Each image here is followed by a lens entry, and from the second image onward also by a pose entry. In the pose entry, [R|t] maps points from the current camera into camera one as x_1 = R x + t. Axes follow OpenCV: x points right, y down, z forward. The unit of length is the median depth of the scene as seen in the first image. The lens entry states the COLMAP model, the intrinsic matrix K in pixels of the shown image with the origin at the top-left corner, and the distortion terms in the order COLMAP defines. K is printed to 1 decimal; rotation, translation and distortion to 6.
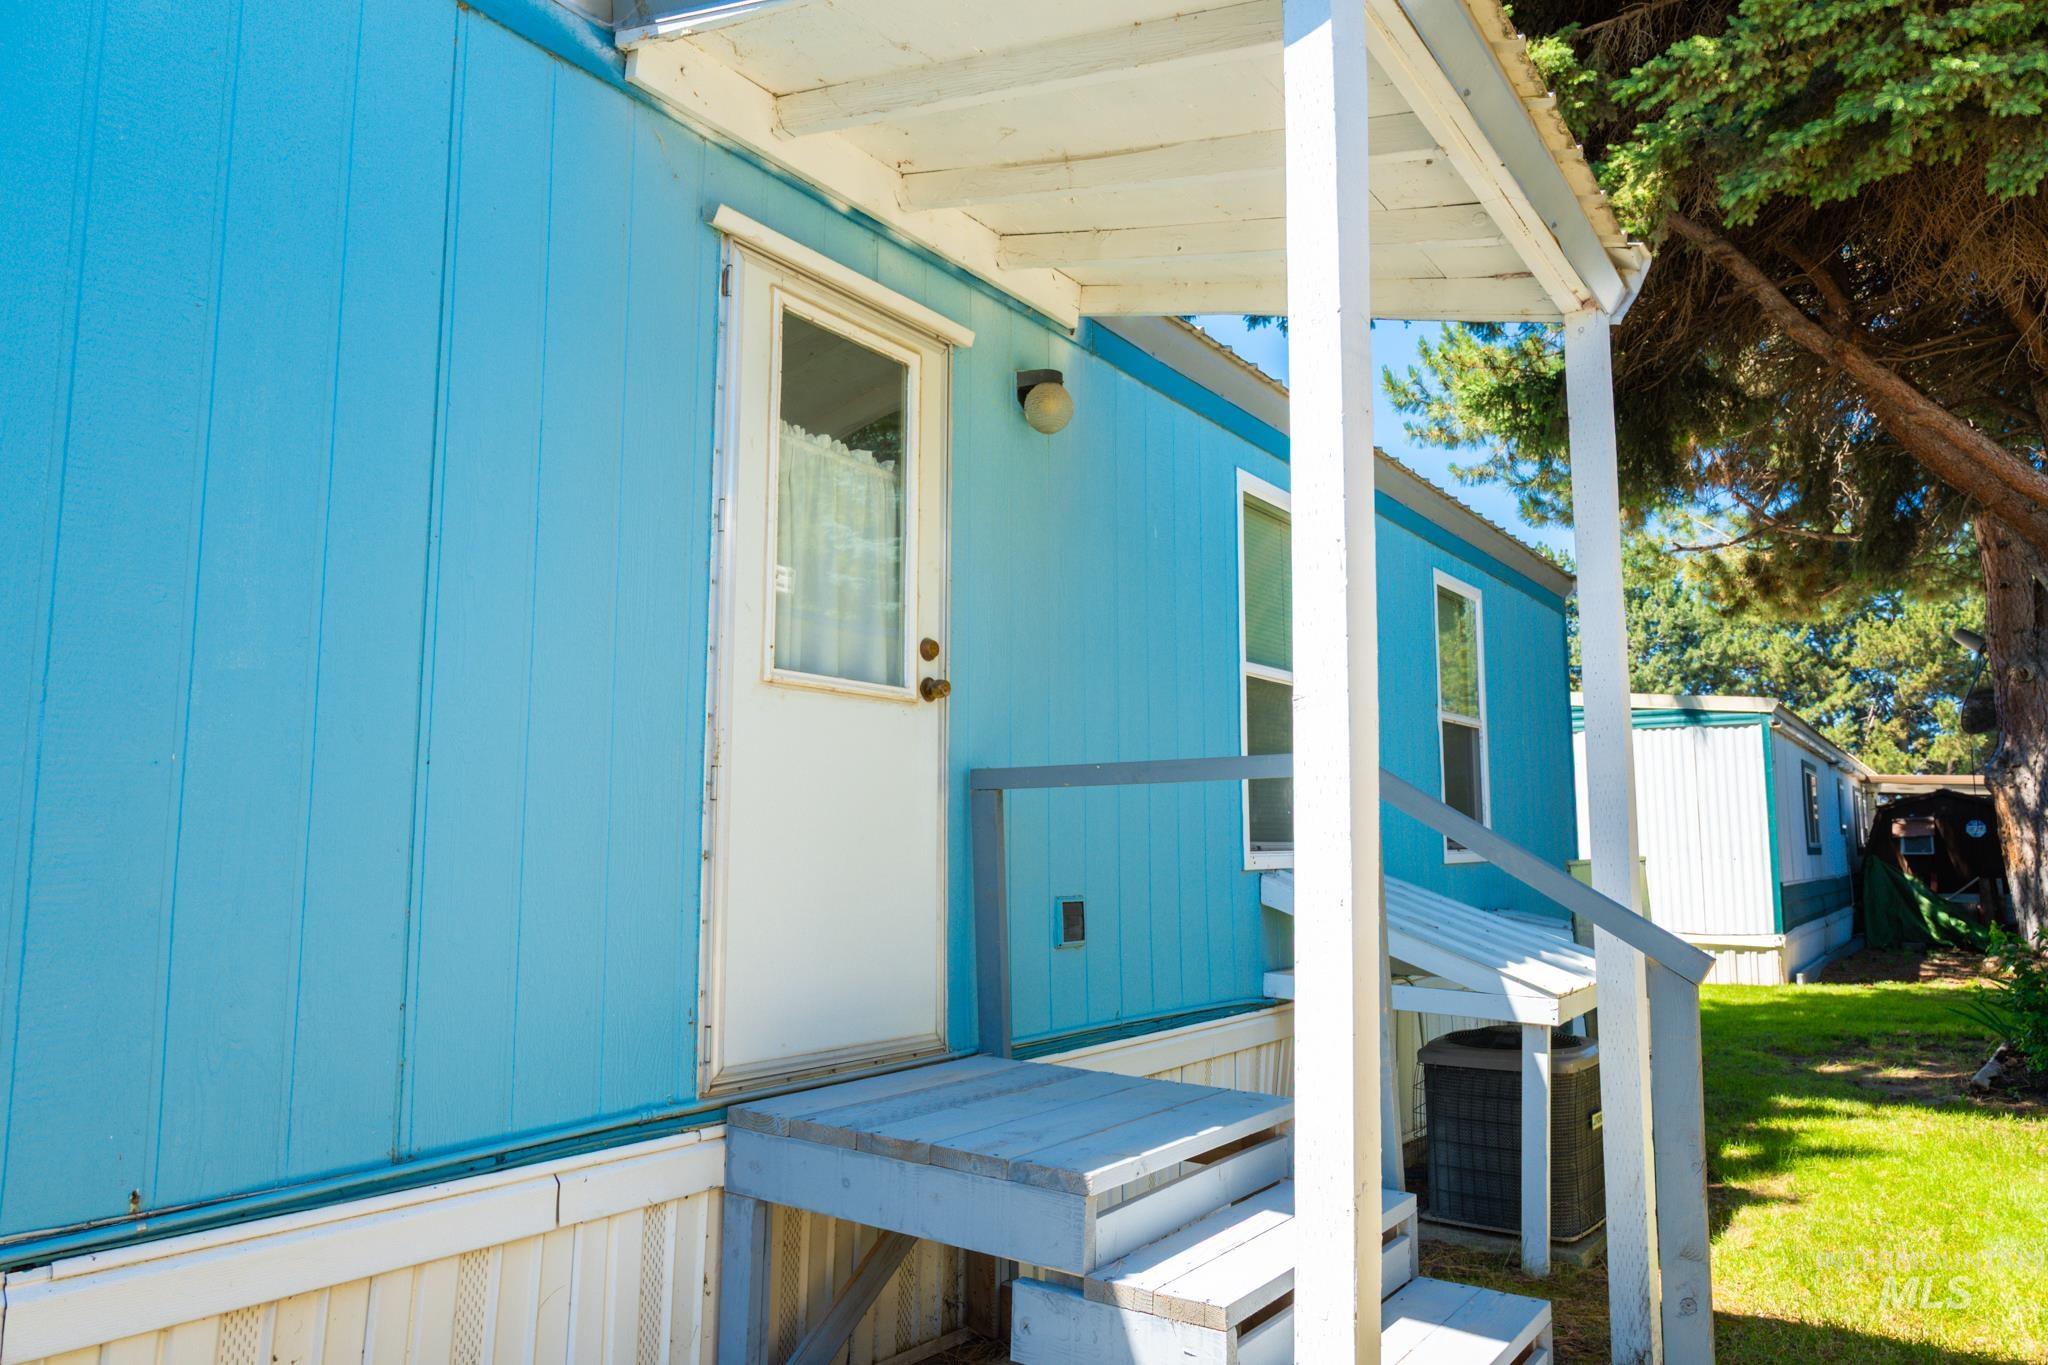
lens RADIAL K [[1359.1, 0, 1024.0], [0, 1359.1, 682.5], [0, 0, 1]] dist [-0.010436, 0.007524]
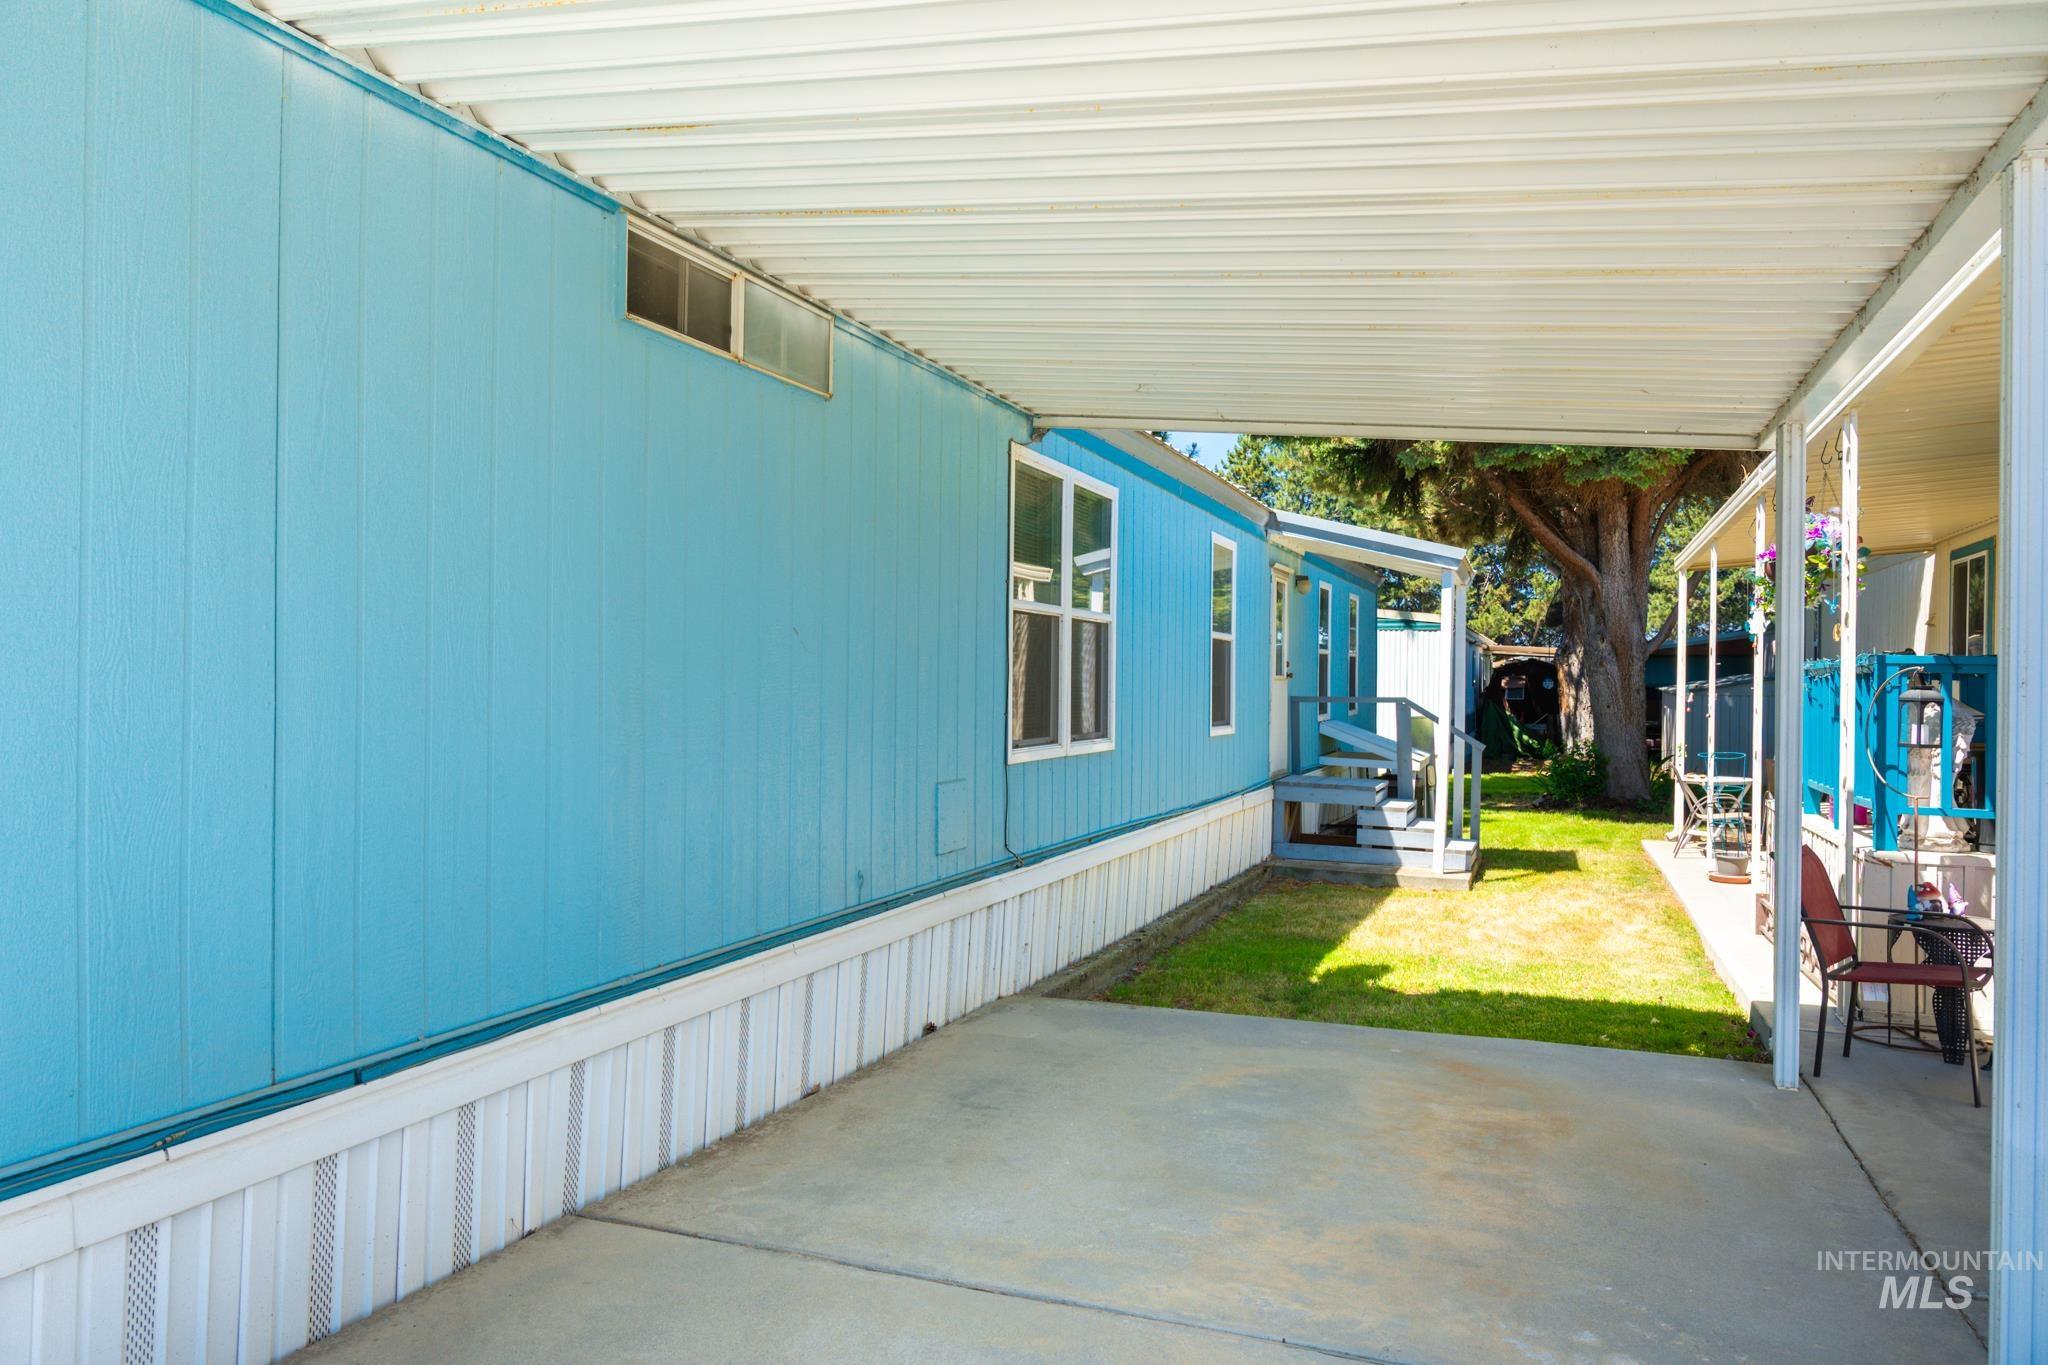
lens RADIAL K [[1359.1, 0, 1024.0], [0, 1359.1, 682.5], [0, 0, 1]] dist [-0.010436, 0.007524]
pose [[0.971963, 0.007266, 0.235023, -0.371941], [-0.037320, 0.991620, 0.123684, -0.092251], [-0.232155, -0.128987, 0.964088, -0.541421]]
